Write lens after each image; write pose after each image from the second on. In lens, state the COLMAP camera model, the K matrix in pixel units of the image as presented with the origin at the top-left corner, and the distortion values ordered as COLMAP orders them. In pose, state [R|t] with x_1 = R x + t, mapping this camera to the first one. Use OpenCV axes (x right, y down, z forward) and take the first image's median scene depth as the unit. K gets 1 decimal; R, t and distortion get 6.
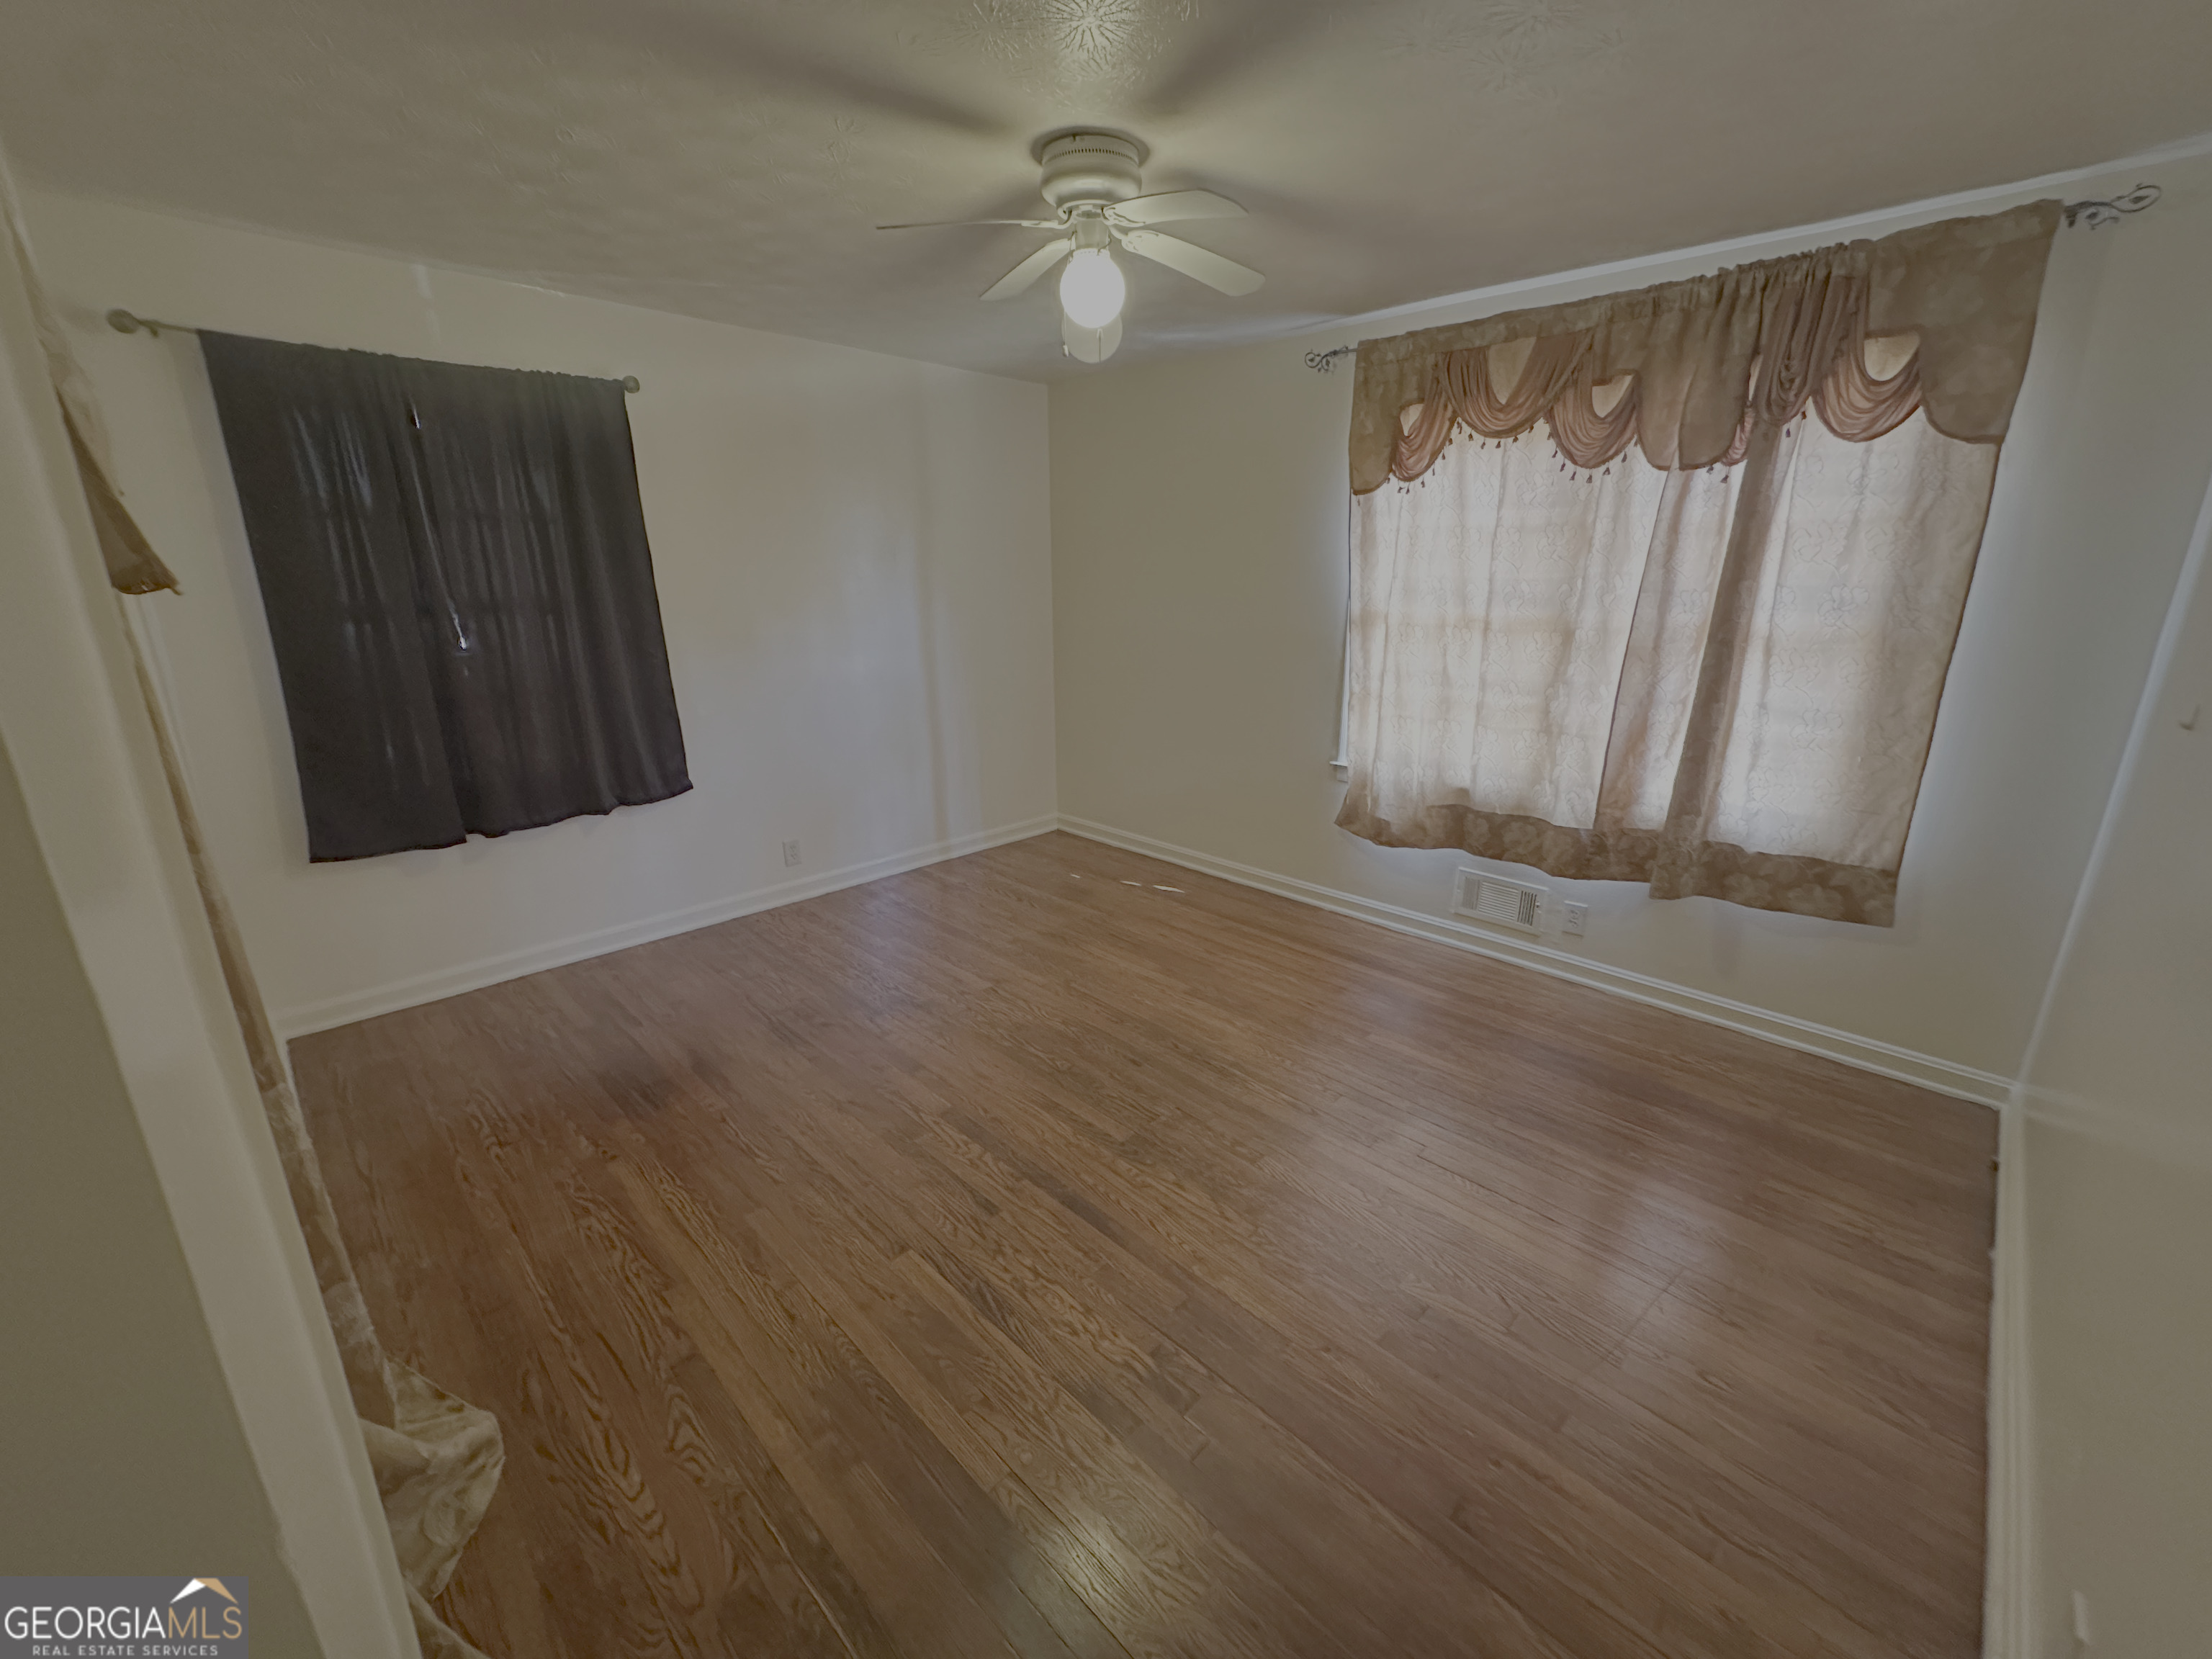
lens RADIAL K [[885.6, 0, 1107.9], [0, 885.6, 828.9], [0, 0, 1]] dist [-0.002945, 0.000525]
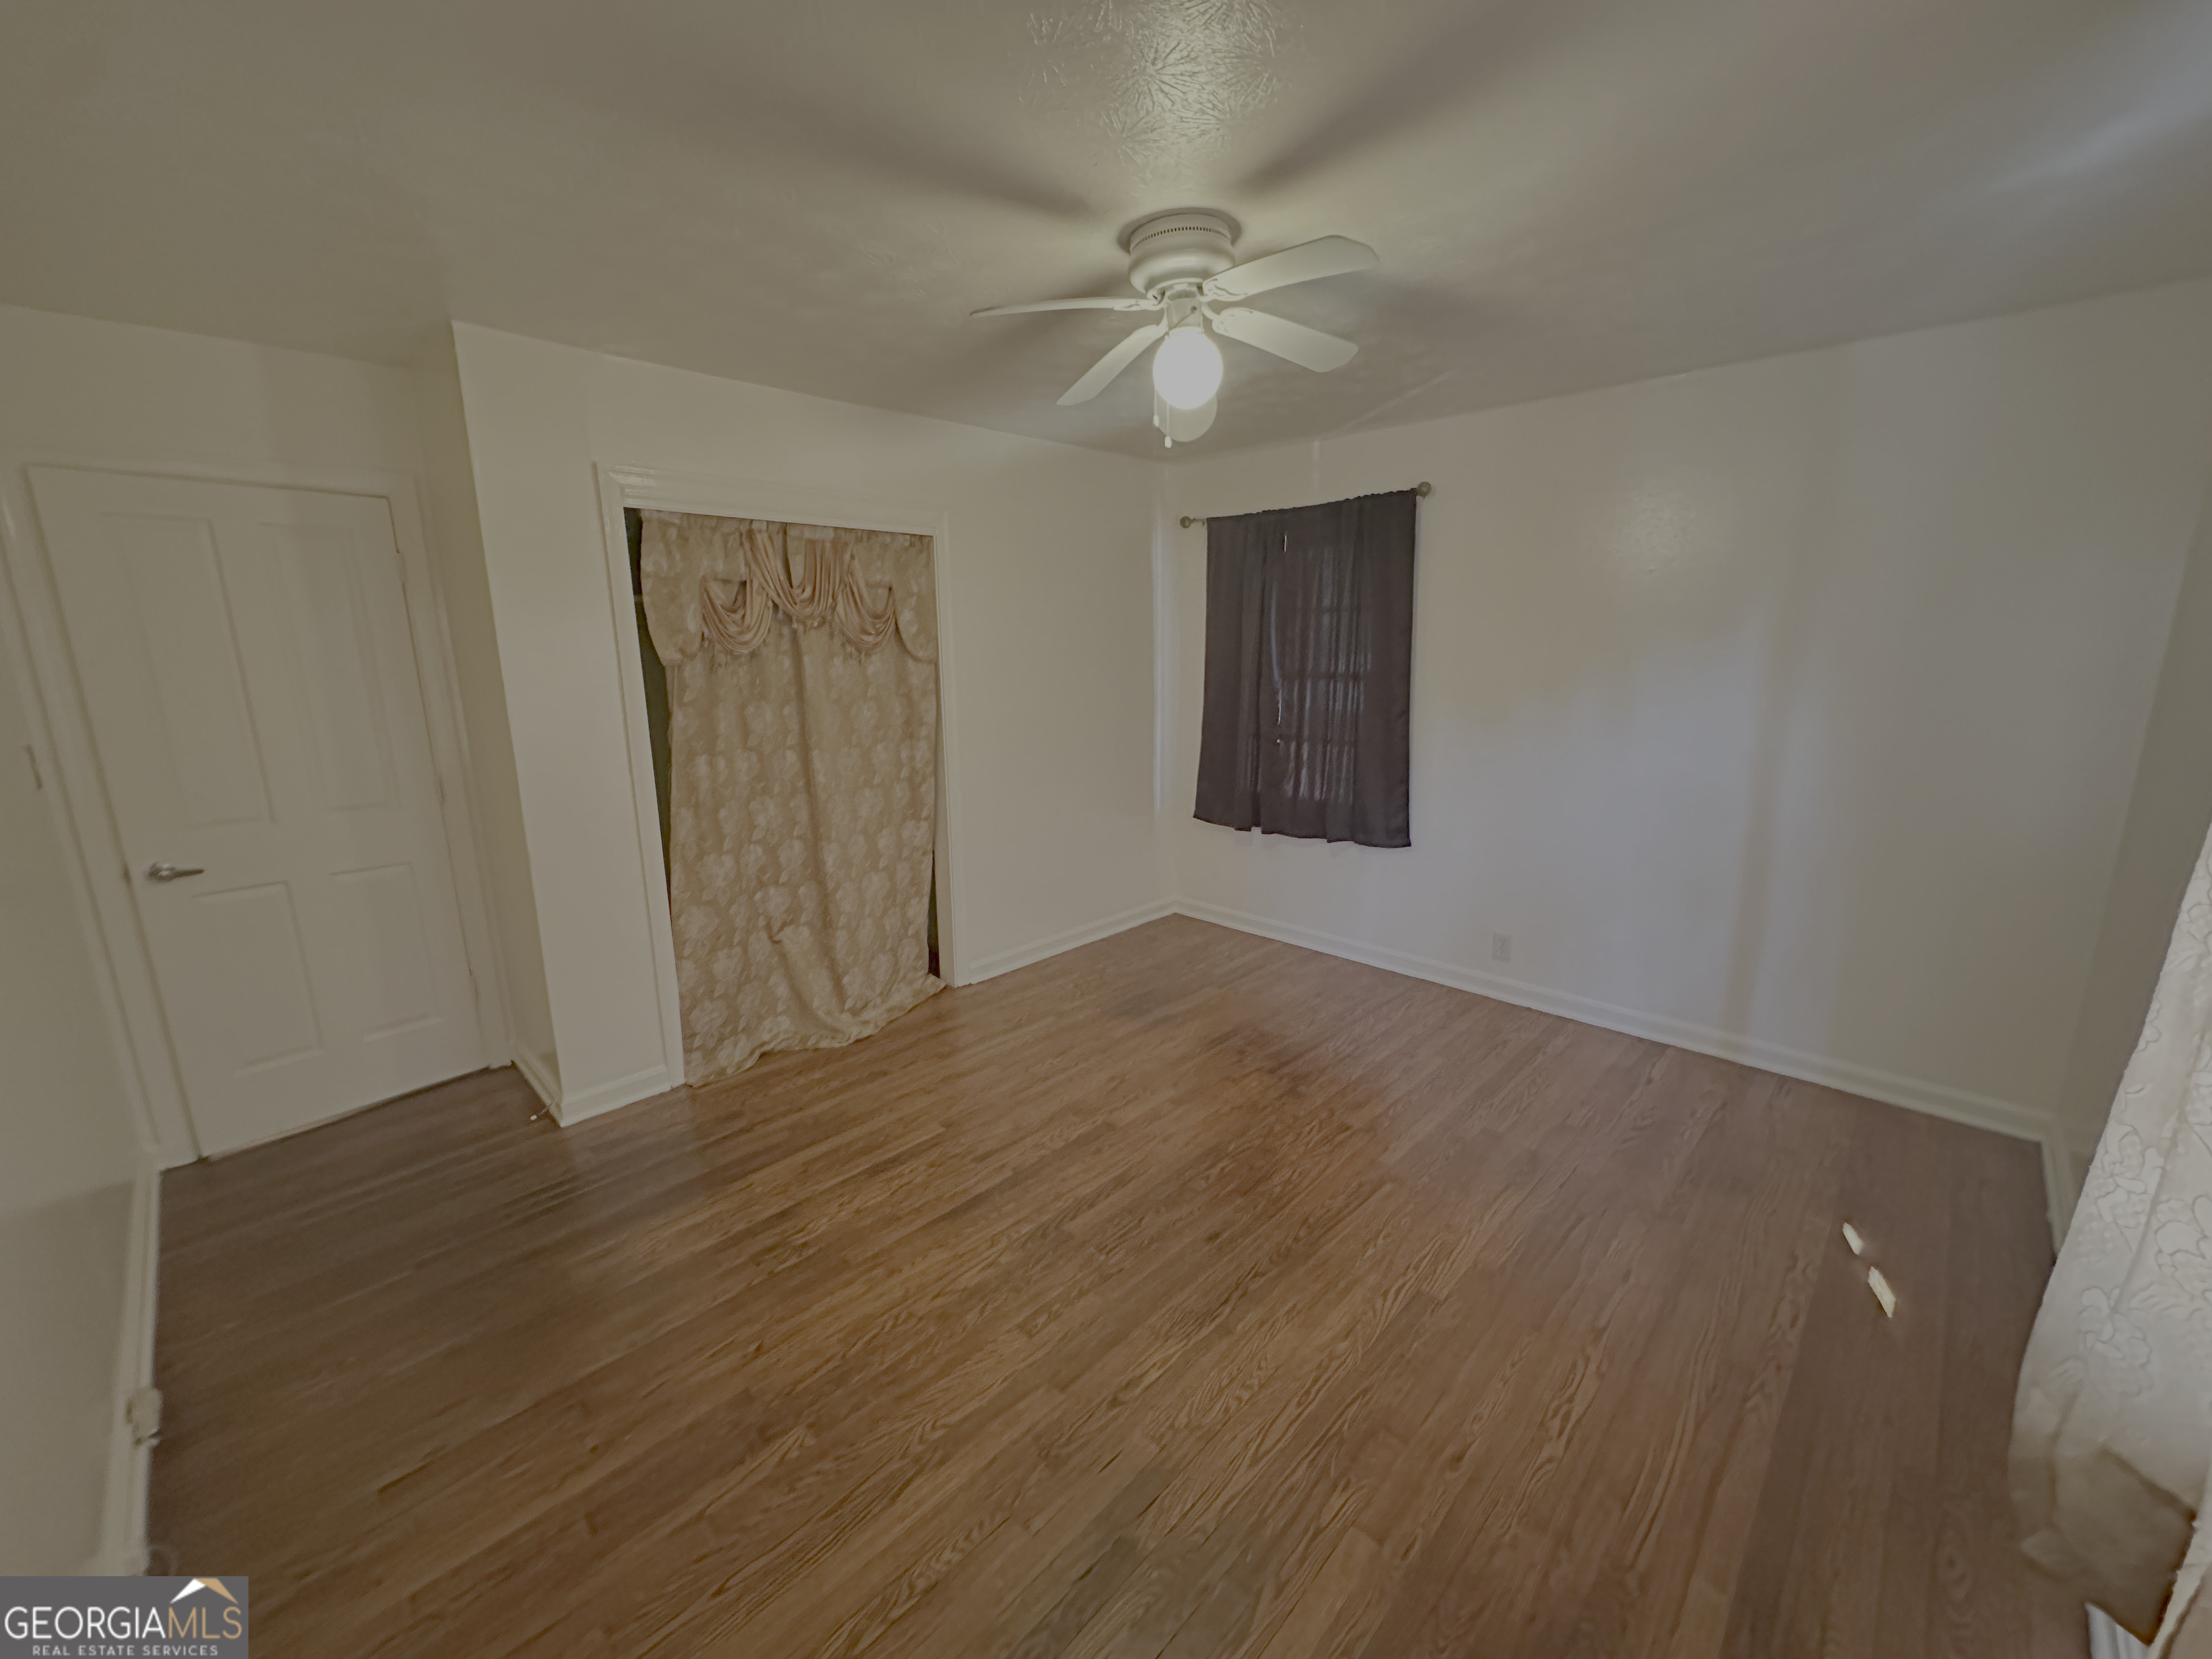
lens RADIAL K [[884.2, 0, 1109.7], [0, 884.2, 833.1], [0, 0, 1]] dist [-0.003057, -0.000561]
pose [[-0.008101, 0.211523, -0.977339, 0.800666], [-0.270187, 0.940555, 0.205802, -0.250414], [0.962774, 0.265732, 0.049531, 0.801531]]
